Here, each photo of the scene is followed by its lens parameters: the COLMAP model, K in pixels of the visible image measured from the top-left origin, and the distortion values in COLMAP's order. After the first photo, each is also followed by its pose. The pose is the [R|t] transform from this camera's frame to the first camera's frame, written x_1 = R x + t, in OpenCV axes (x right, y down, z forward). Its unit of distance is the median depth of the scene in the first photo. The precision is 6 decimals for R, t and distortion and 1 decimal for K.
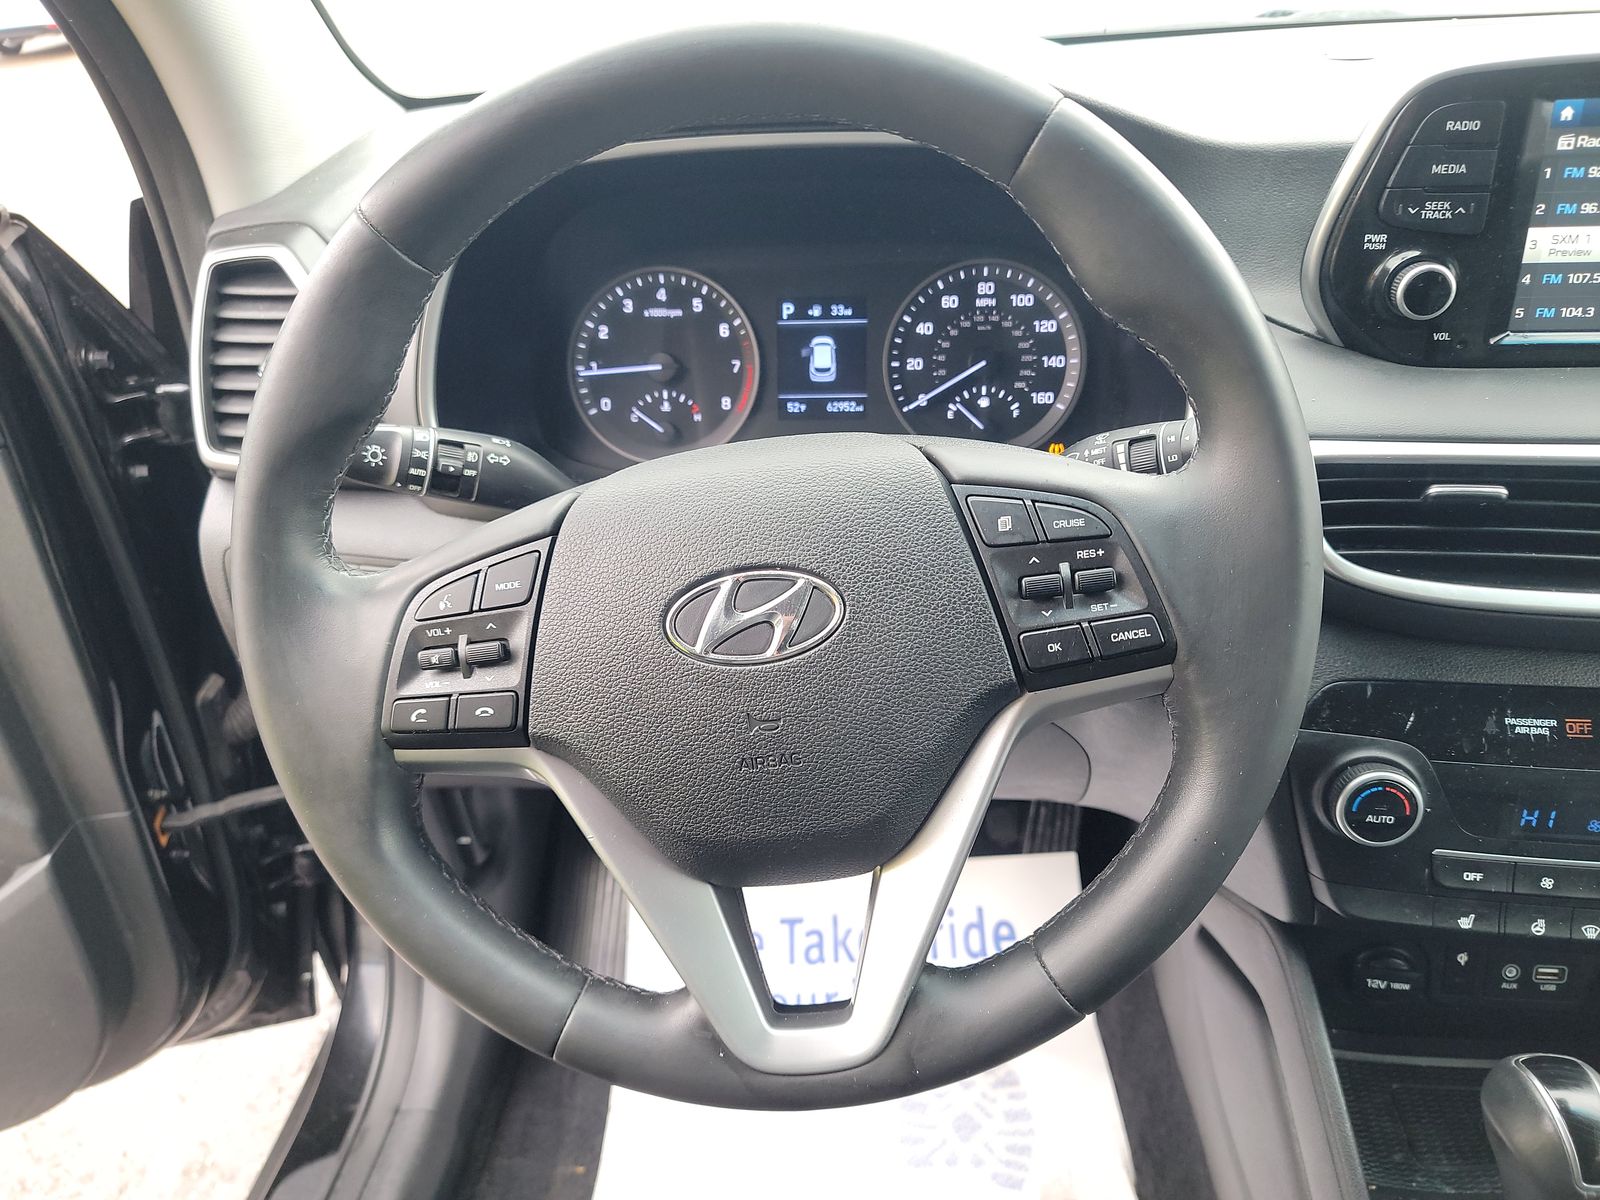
lens RADIAL K [[1119.4, 0, 806.2], [0, 1119.4, 624.5], [0, 0, 1]] dist [0.048927, -0.050762]
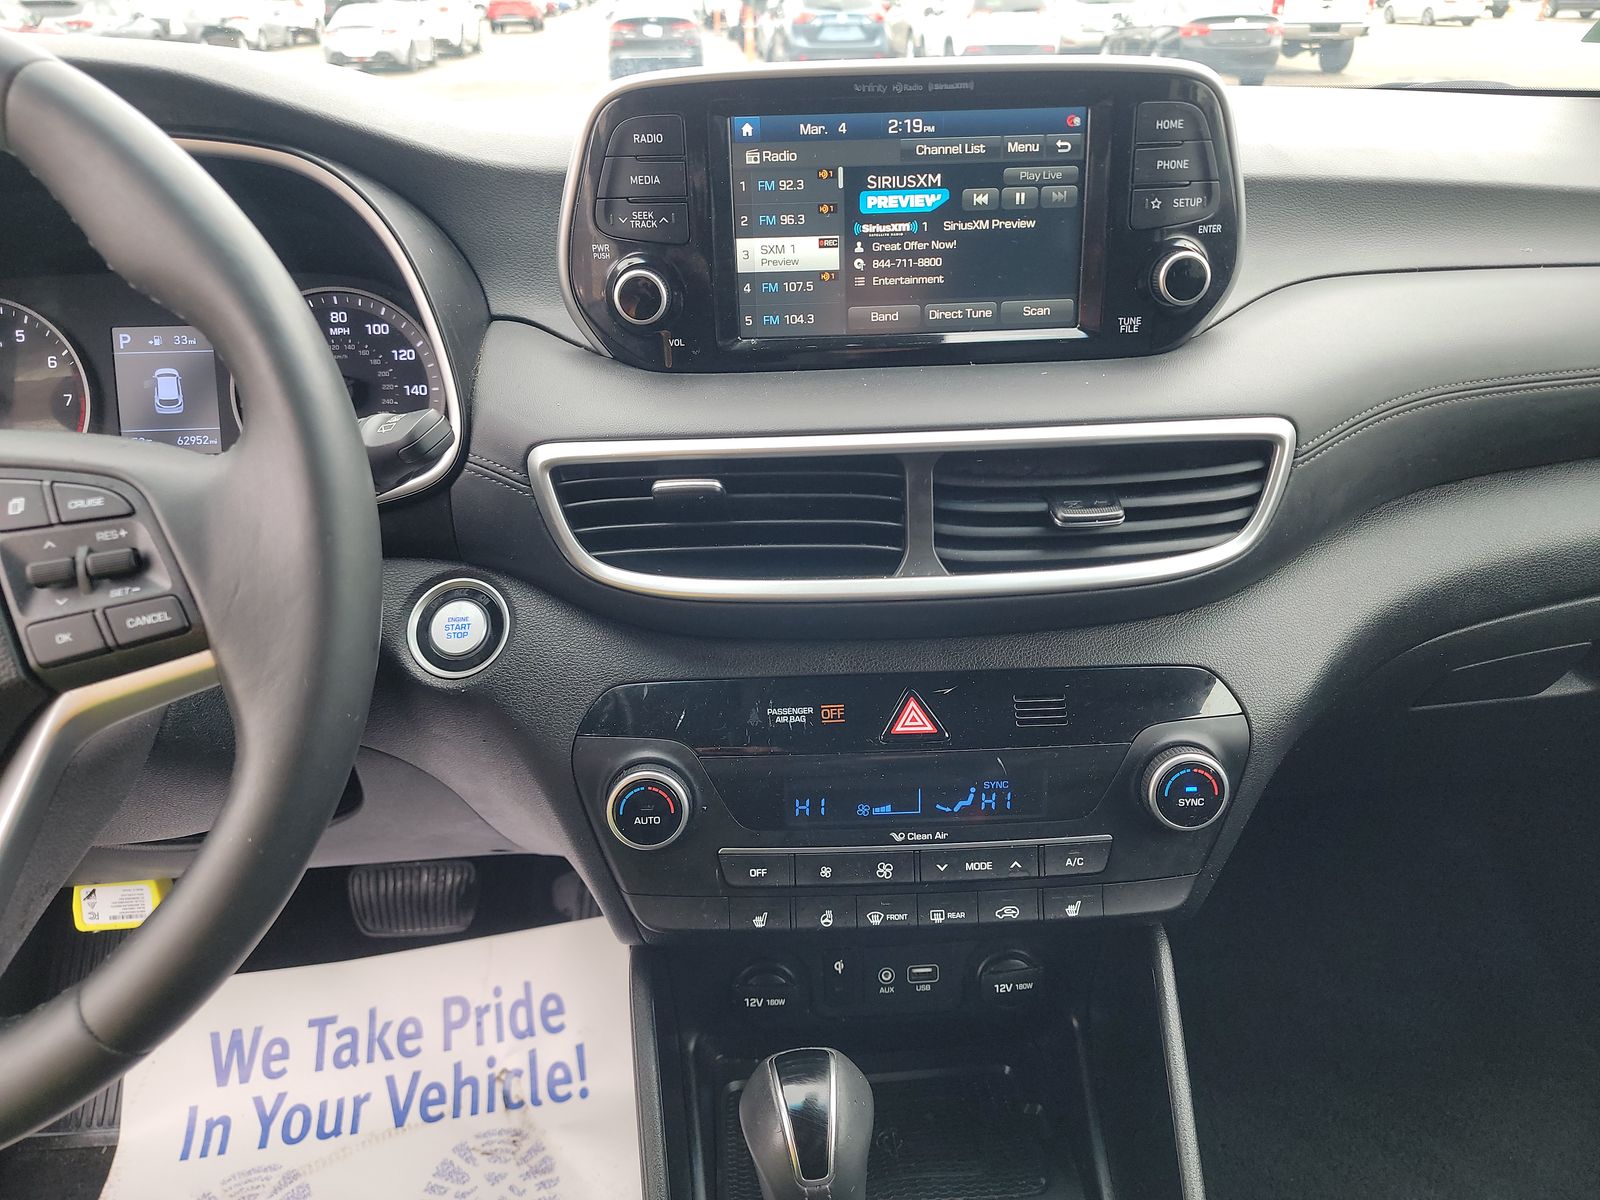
lens RADIAL K [[1109.5, 0, 800.5], [0, 1109.5, 603.9], [0, 0, 1]] dist [0.073019, -0.071944]
pose [[0.984572, -0.046624, 0.168655, 0.376156], [0.063951, 0.993050, -0.098806, 0.069522], [-0.162876, 0.108068, 0.980710, 0.006203]]
